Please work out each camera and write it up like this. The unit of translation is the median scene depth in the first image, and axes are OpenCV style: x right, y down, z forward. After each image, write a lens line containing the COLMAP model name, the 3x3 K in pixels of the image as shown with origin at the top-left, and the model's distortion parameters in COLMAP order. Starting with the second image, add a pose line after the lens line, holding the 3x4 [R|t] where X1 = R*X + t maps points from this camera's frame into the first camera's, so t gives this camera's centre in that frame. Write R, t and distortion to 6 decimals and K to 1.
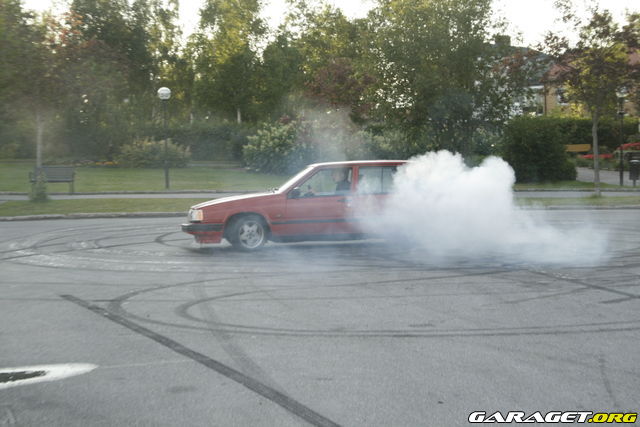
lens RADIAL K [[1288.7, 0, 320.0], [0, 1288.7, 213.5], [0, 0, 1]] dist [0.027301, 0.078684]
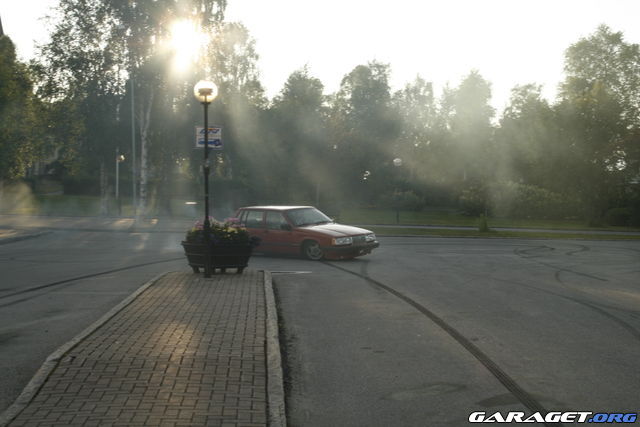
lens RADIAL K [[1042.9, 0, 320.0], [0, 1042.9, 213.5], [0, 0, 1]] dist [-0.046050, 0.106862]
pose [[0.973651, 0.032871, -0.225661, 0.043887], [-0.040592, 0.998735, -0.029662, 0.006063], [0.224400, 0.038040, 0.973754, -0.148199]]
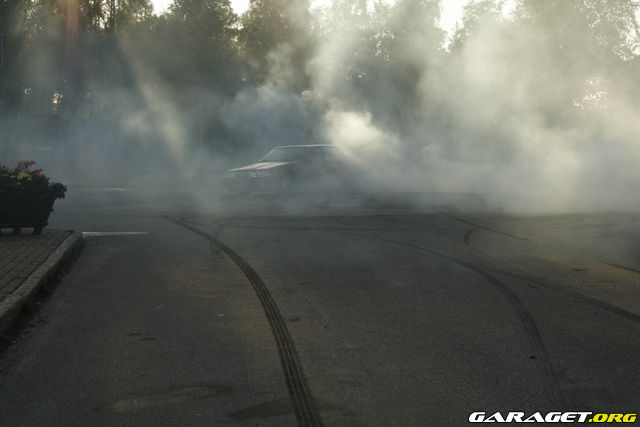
lens RADIAL K [[1289.1, 0, 320.0], [0, 1289.1, 213.5], [0, 0, 1]] dist [0.031841, 0.019578]
pose [[0.986108, 0.034732, -0.162436, 0.055753], [-0.034208, 0.999397, 0.006020, 0.006909], [0.162547, -0.000379, 0.986701, -0.128476]]
